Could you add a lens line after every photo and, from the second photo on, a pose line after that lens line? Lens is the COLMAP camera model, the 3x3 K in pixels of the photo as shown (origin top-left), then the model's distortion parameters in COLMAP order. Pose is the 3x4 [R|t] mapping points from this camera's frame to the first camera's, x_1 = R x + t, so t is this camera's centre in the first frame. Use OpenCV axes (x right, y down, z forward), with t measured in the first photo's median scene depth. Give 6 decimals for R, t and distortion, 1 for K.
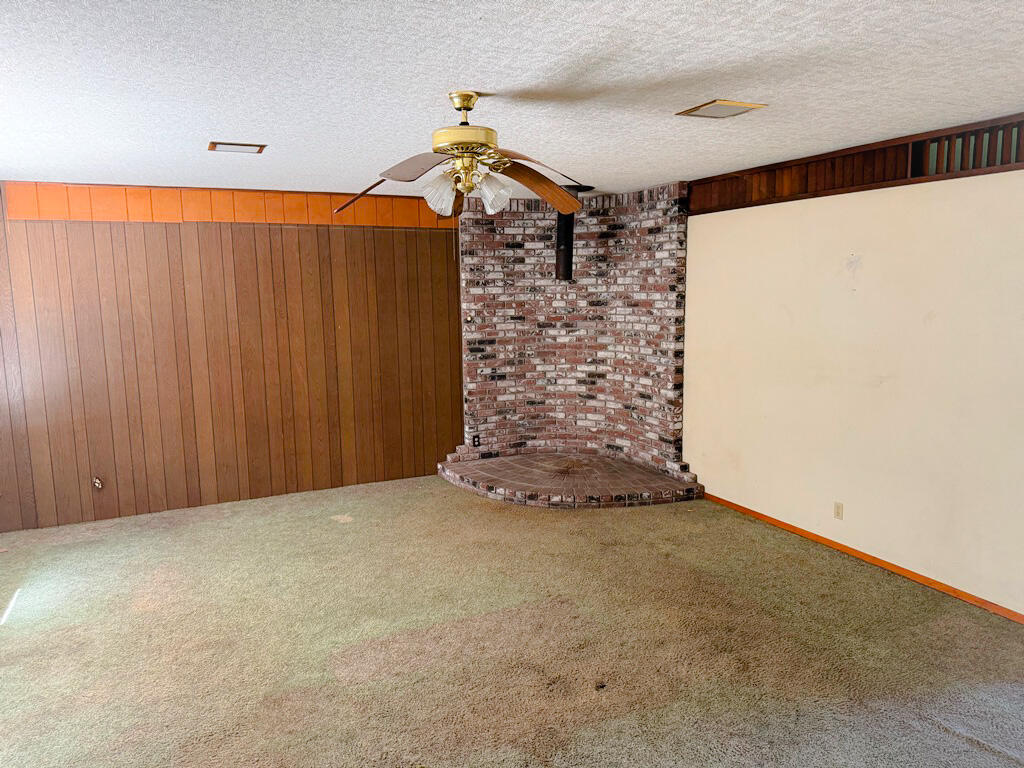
lens RADIAL K [[727.0, 0, 513.5], [0, 727.0, 382.0], [0, 0, 1]] dist [0.053937, -0.033287]
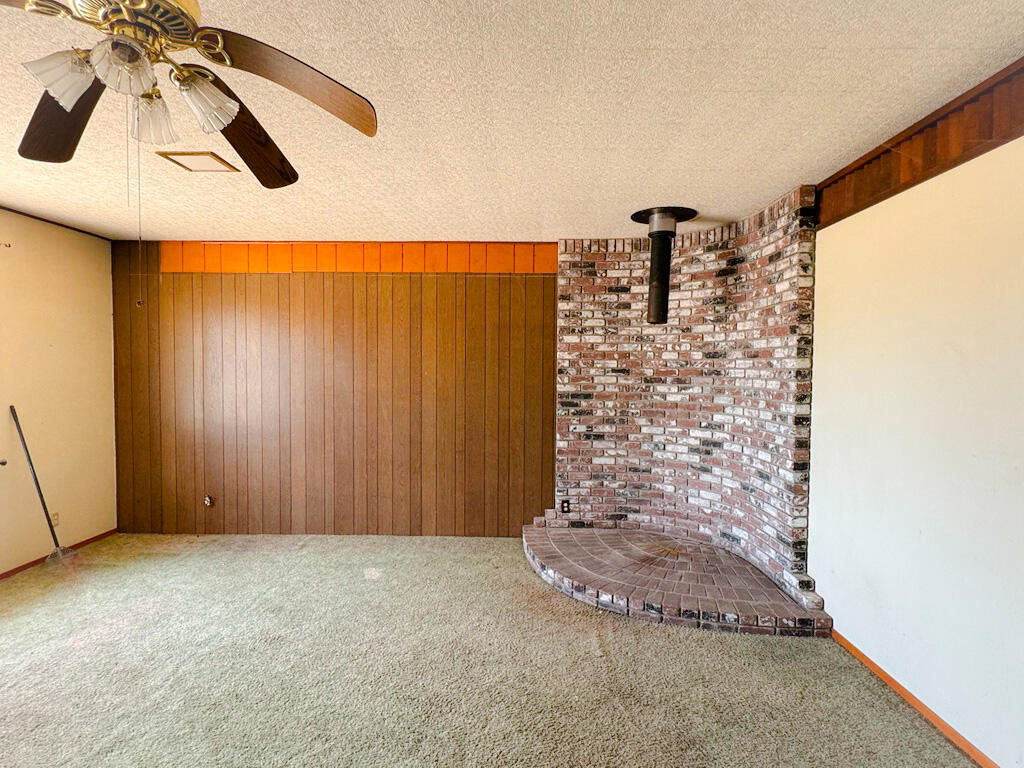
lens RADIAL K [[562.2, 0, 512.7], [0, 562.2, 380.7], [0, 0, 1]] dist [-0.017197, 0.005935]
pose [[0.896900, 0.032177, -0.441060, 0.204183], [-0.079187, 0.992915, -0.088591, -0.006233], [0.435085, 0.114383, 0.893094, 0.365876]]
